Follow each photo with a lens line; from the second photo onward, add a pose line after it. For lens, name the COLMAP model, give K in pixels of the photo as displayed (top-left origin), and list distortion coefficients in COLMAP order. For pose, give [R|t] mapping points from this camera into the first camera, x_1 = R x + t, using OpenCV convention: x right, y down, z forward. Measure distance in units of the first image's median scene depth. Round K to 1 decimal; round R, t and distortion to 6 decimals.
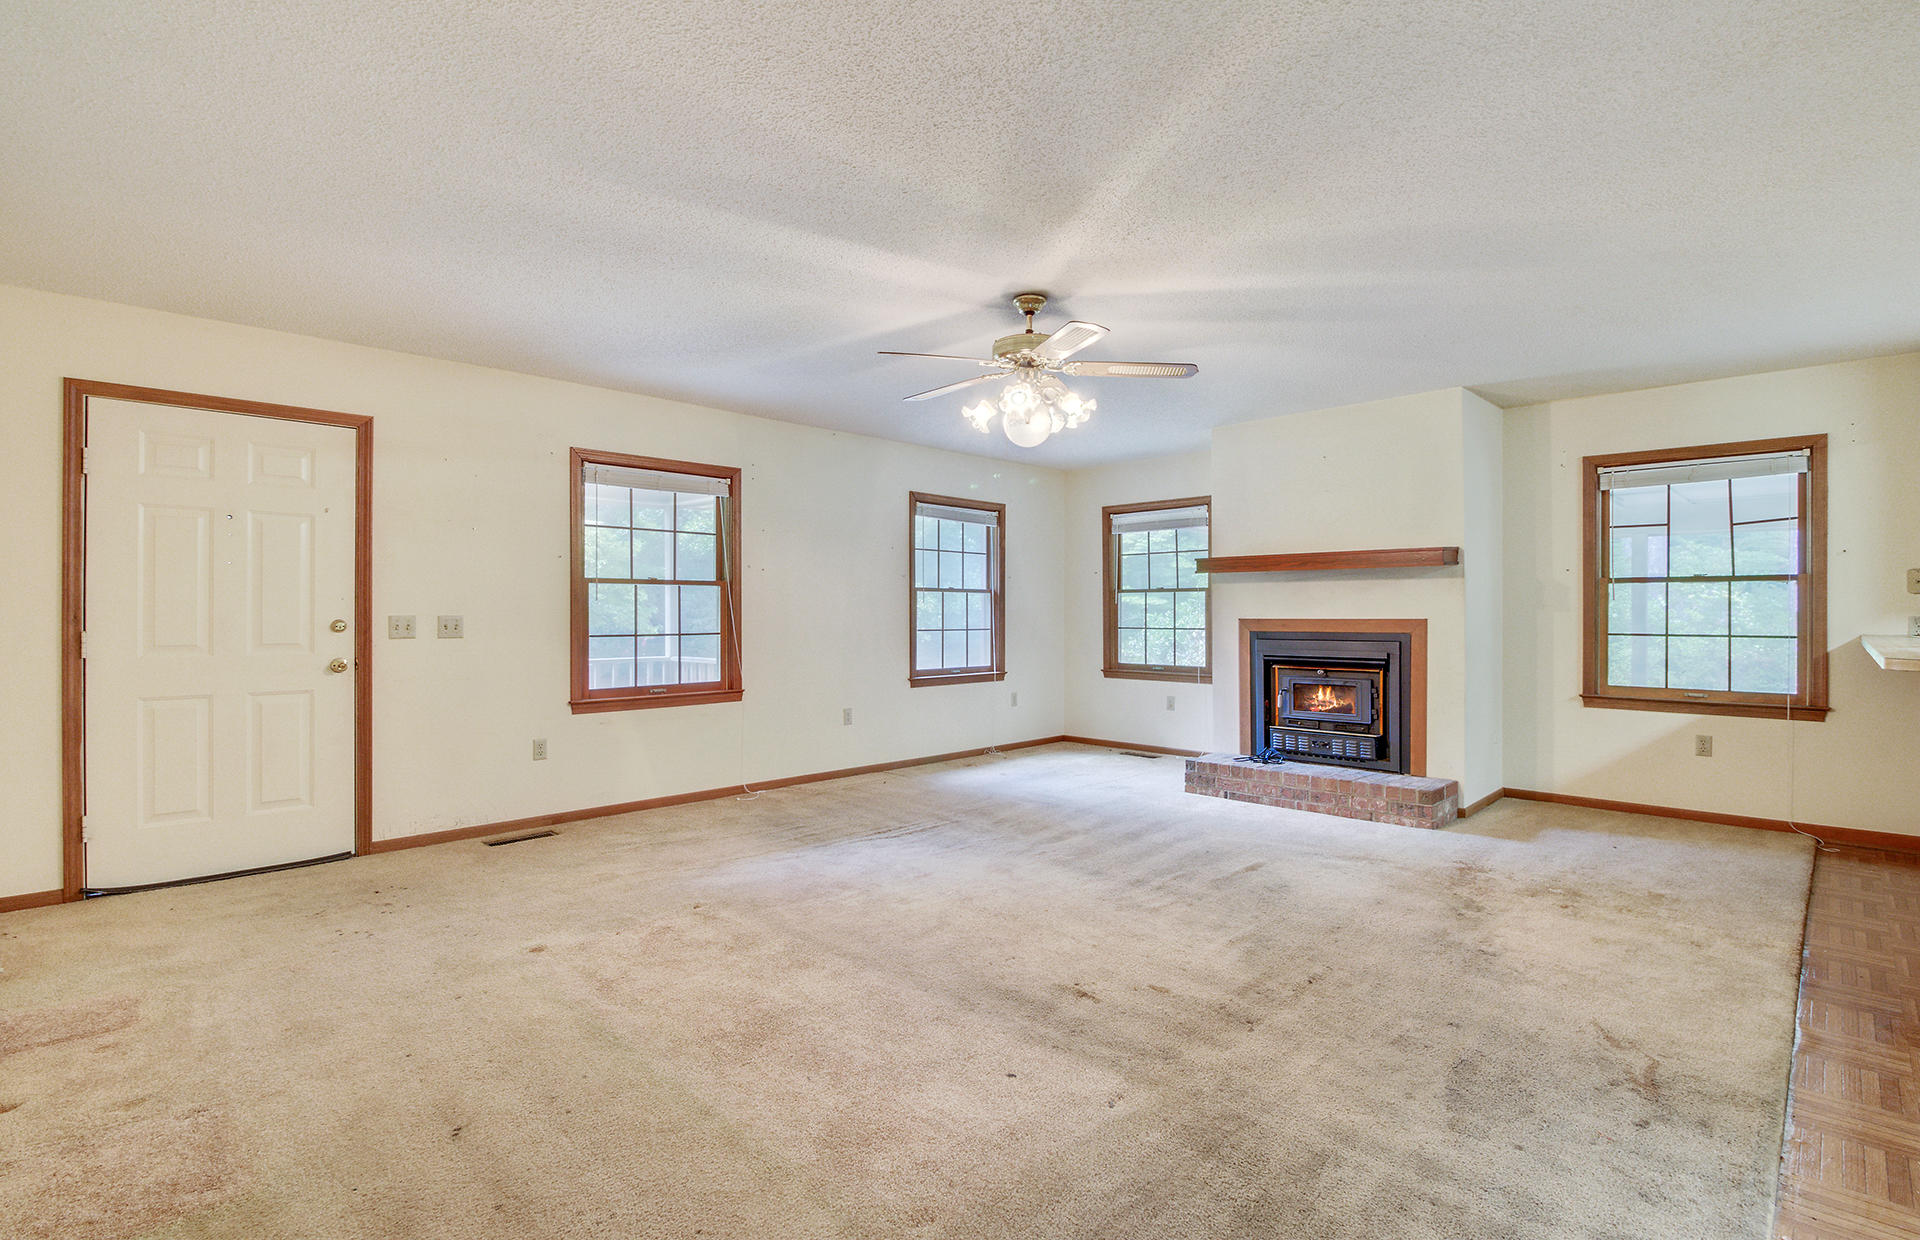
lens RADIAL K [[896.4, 0, 949.9], [0, 896.4, 616.3], [0, 0, 1]] dist [-0.002094, -0.012396]
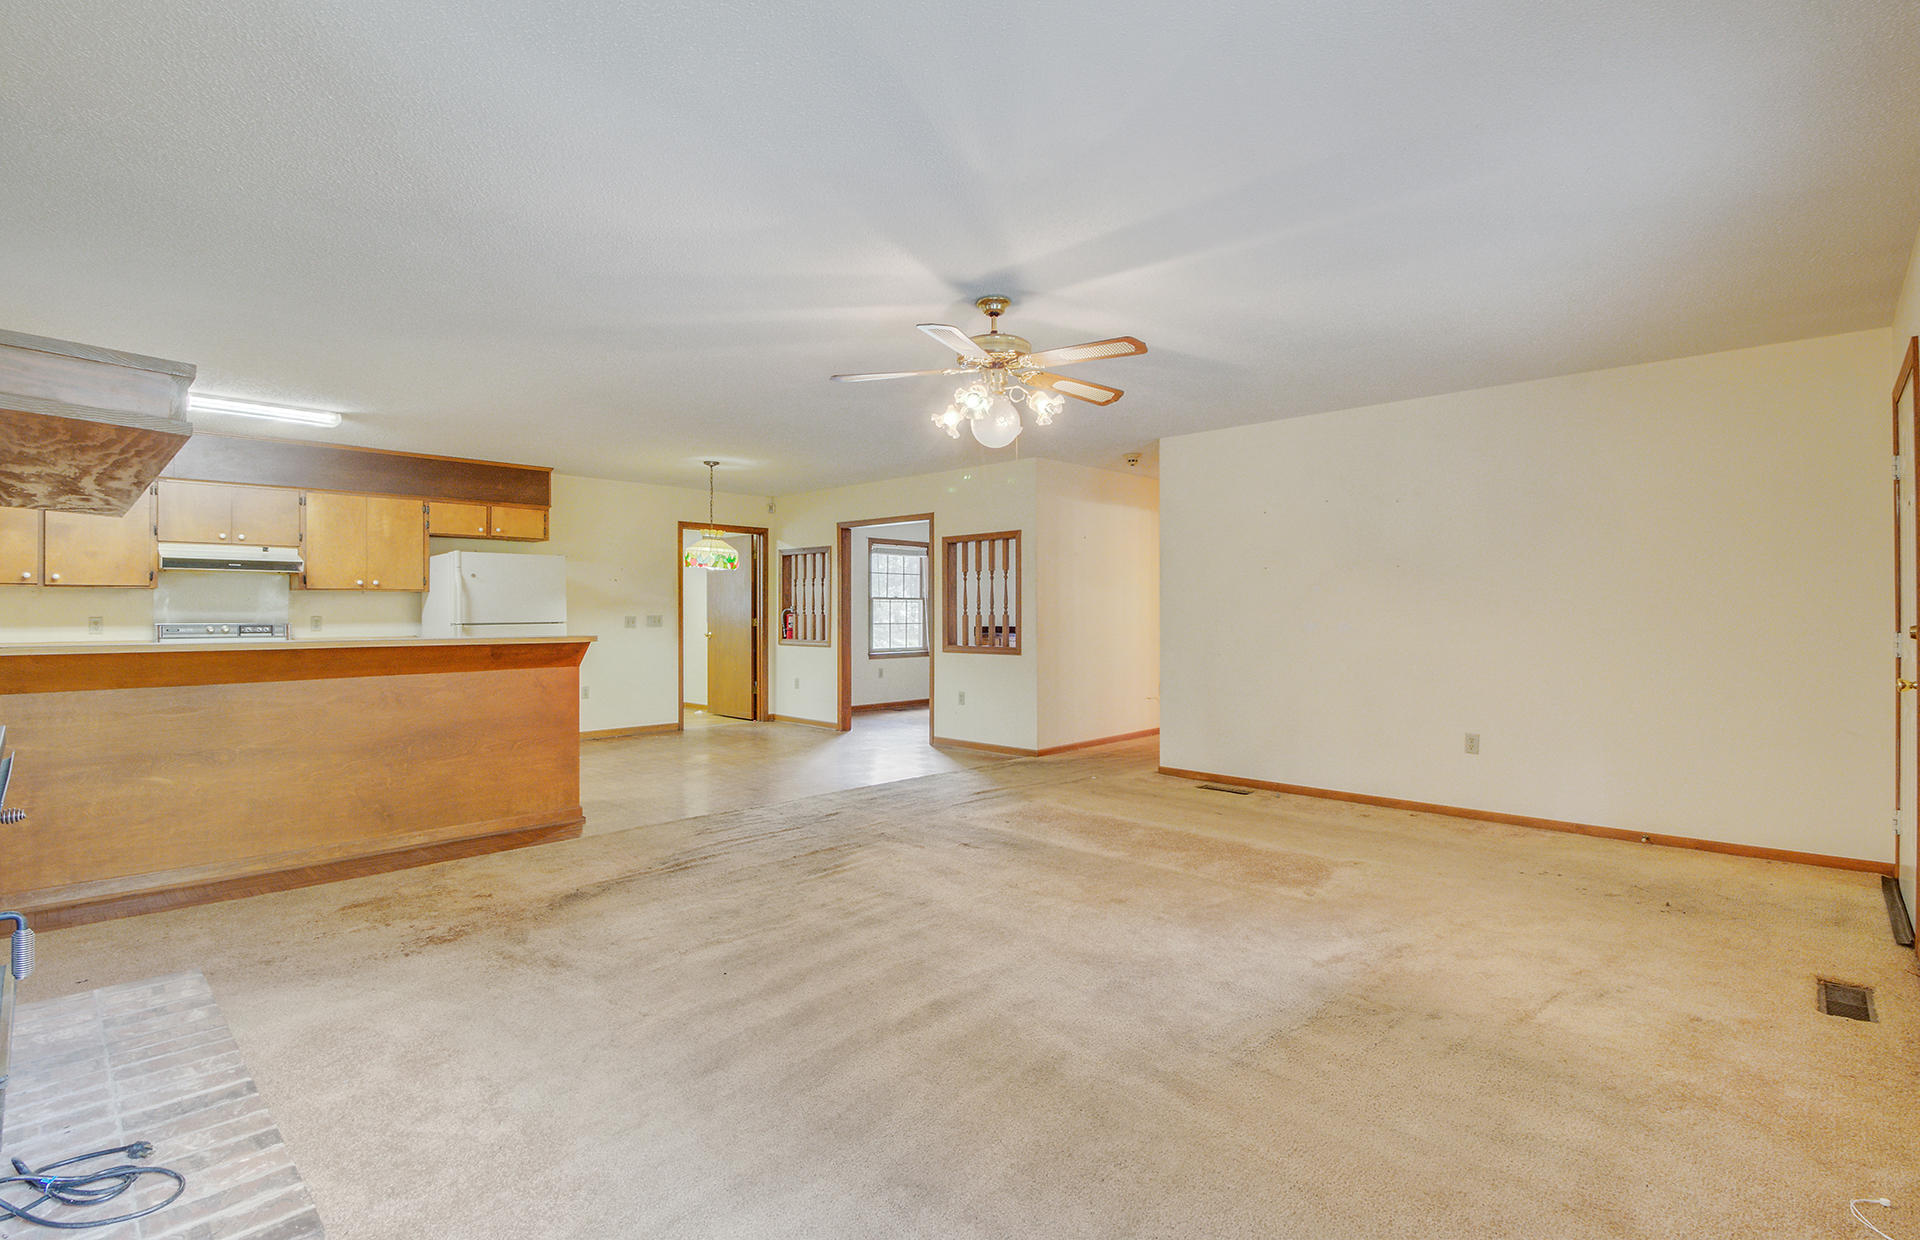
lens RADIAL K [[896.4, 0, 929.5], [0, 896.4, 607.8], [0, 0, 1]] dist [-0.002094, -0.012396]
pose [[-0.999995, 0.002727, -0.001743, 0.111479], [0.002721, 0.999992, 0.003018, -0.010035], [0.001751, 0.003013, -0.999994, 1.365794]]
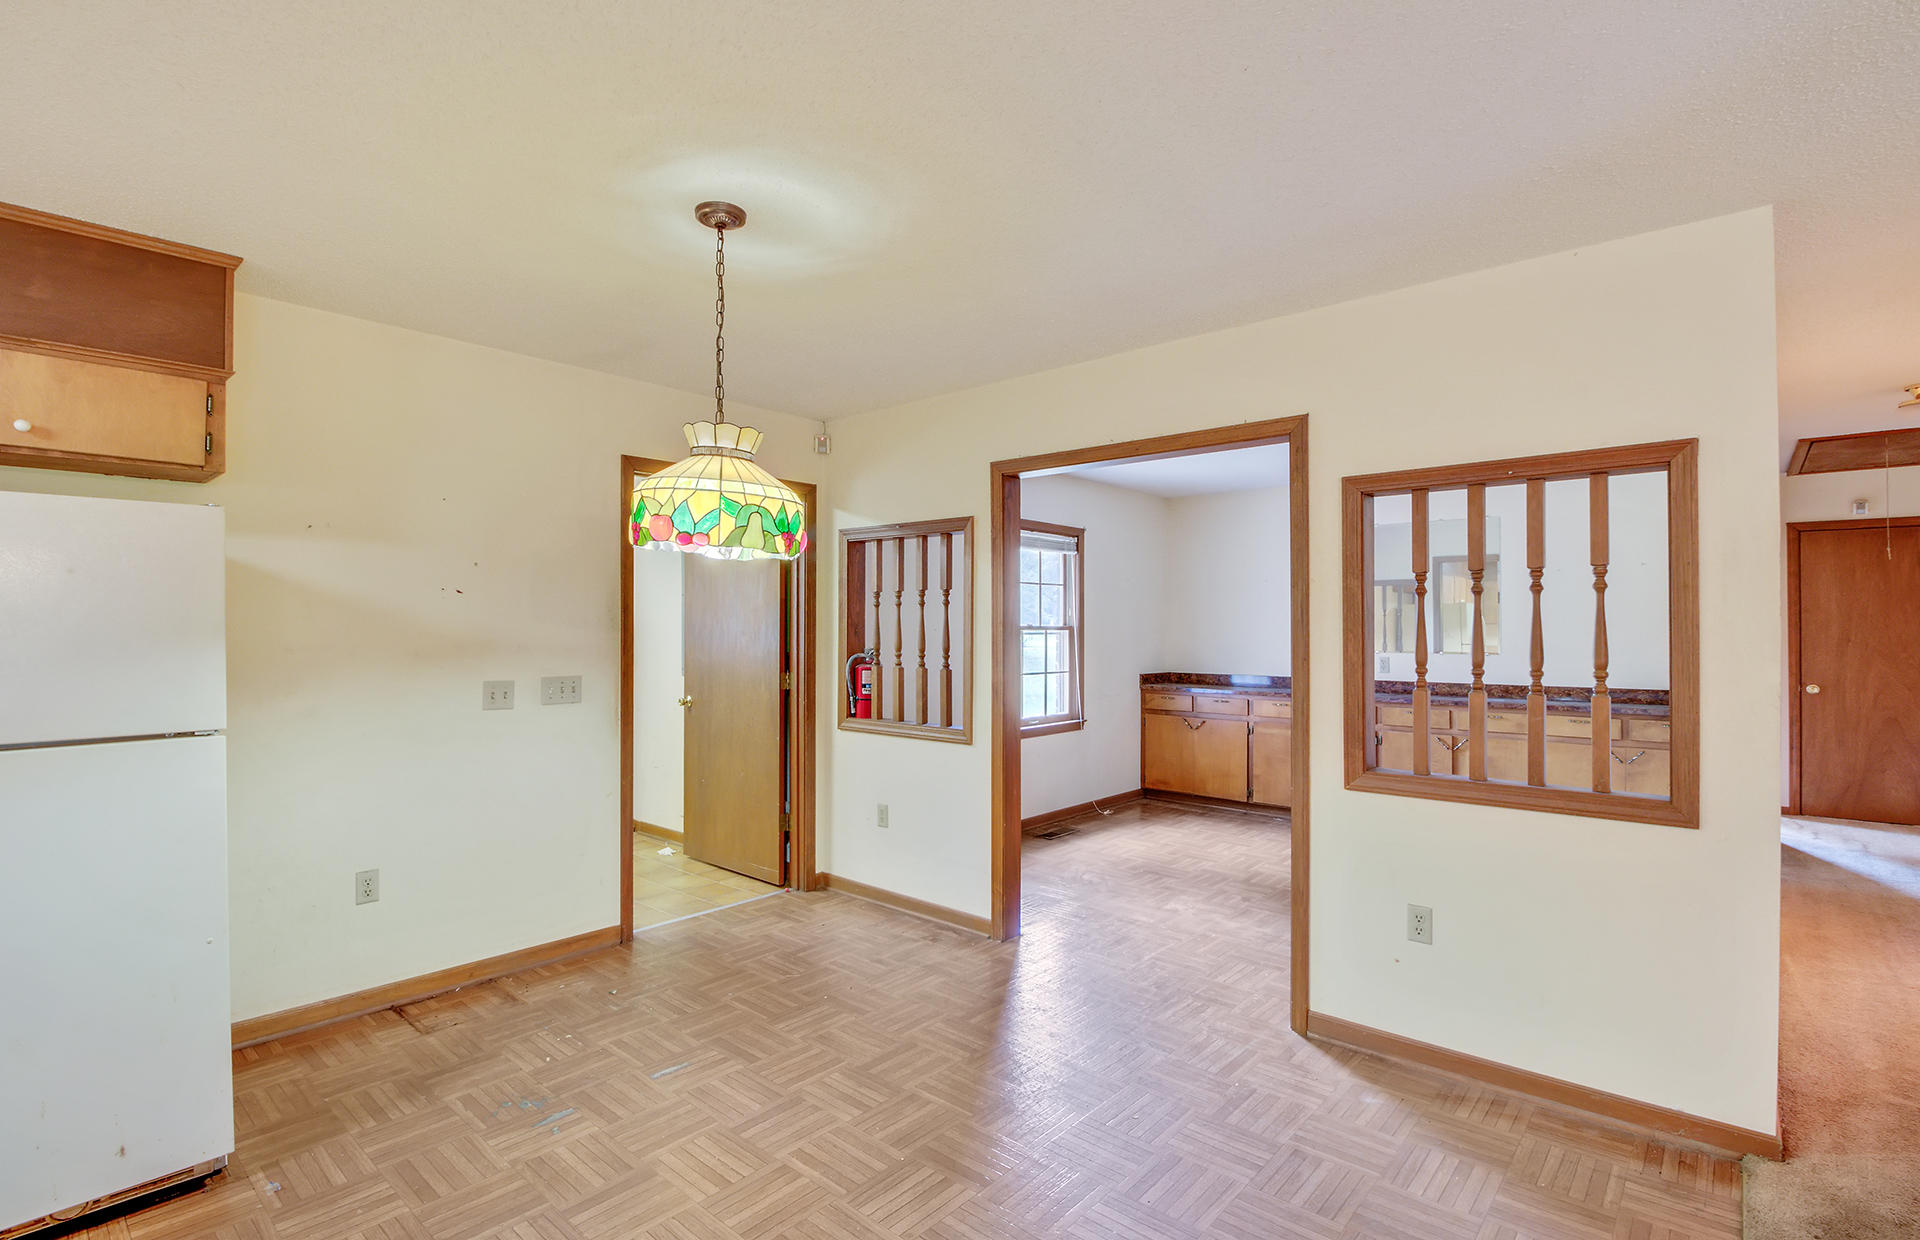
lens RADIAL K [[896.4, 0, 941.6], [0, 896.4, 617.8], [0, 0, 1]] dist [-0.002094, -0.012396]
pose [[-0.998473, 0.001812, -0.055213, 0.370310], [0.002019, 0.999991, -0.003681, -0.035349], [0.055206, -0.003787, -0.998468, 0.386658]]
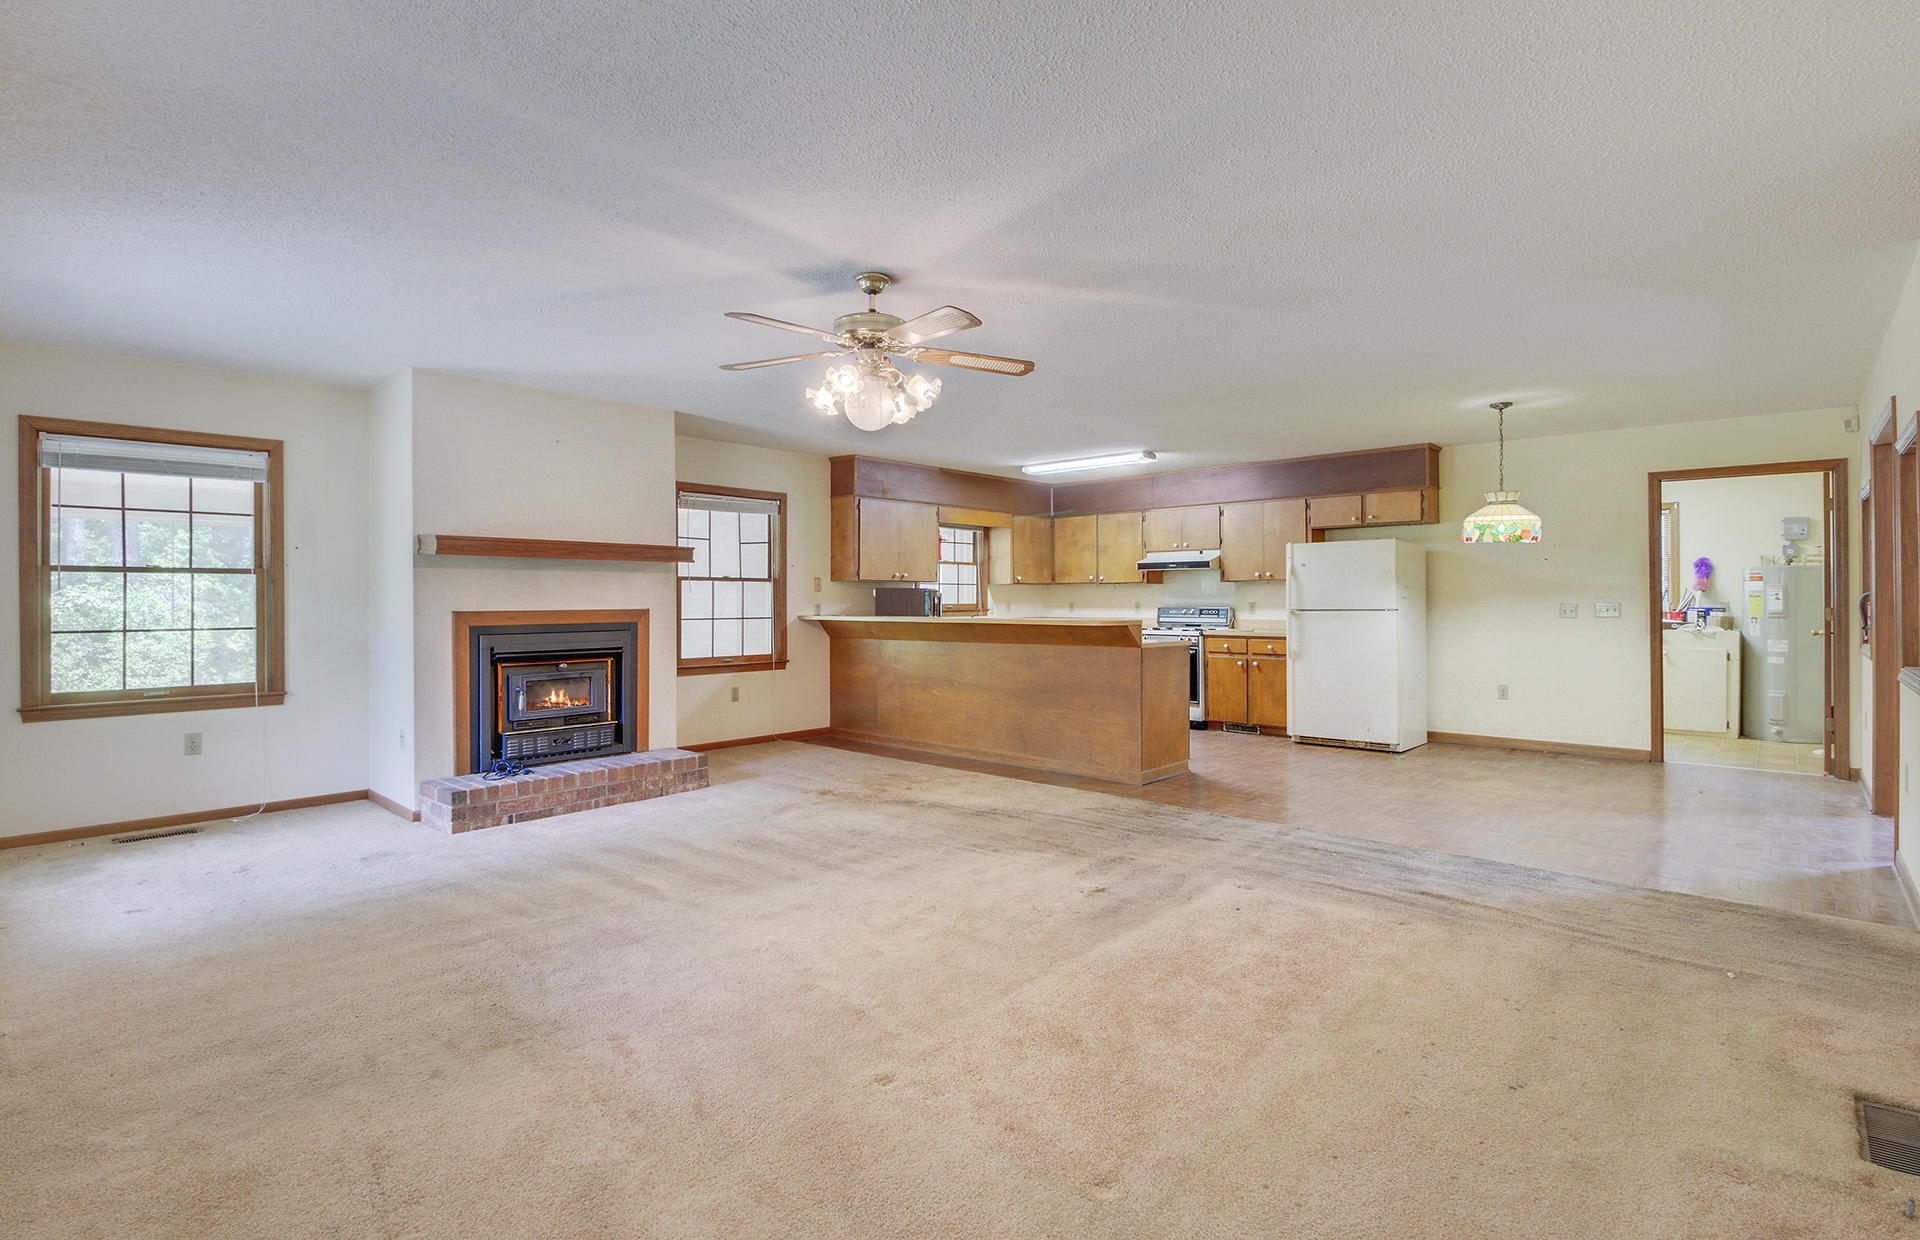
lens RADIAL K [[896.4, 0, 975.5], [0, 896.4, 590.0], [0, 0, 1]] dist [-0.002094, -0.012396]
pose [[-0.059277, 0.013513, 0.998150, -0.598561], [0.009069, 0.999874, -0.012998, -0.002303], [-0.998200, 0.008281, -0.059392, 0.648185]]
